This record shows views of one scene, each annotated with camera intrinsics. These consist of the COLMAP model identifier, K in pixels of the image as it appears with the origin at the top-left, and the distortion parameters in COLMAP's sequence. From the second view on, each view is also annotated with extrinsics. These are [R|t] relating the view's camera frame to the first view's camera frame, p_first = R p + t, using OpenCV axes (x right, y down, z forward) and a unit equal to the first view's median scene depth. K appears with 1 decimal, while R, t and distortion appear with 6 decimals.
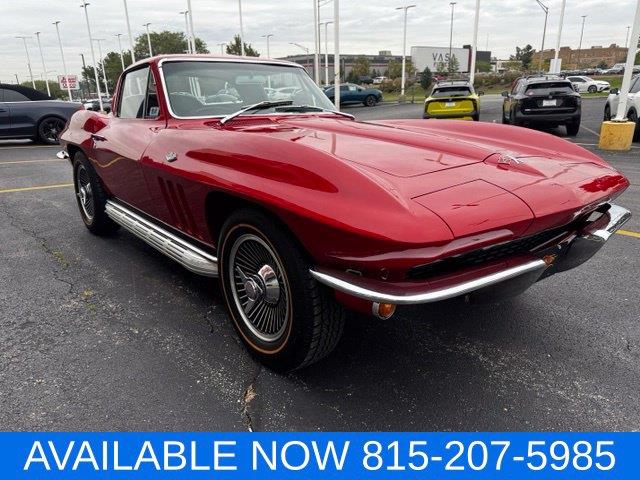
lens RADIAL K [[491.6, 0, 319.1], [0, 491.6, 268.4], [0, 0, 1]] dist [0.004772, -0.001003]
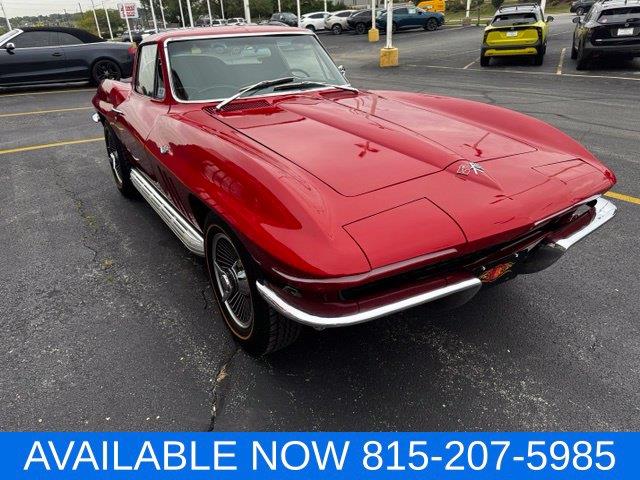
lens RADIAL K [[491.6, 0, 319.1], [0, 491.6, 268.4], [0, 0, 1]] dist [0.004772, -0.001003]
pose [[0.990519, 0.040992, -0.131117, 0.122213], [-0.020227, 0.987558, 0.155947, -0.093730], [0.135879, -0.151816, 0.979024, -0.032937]]
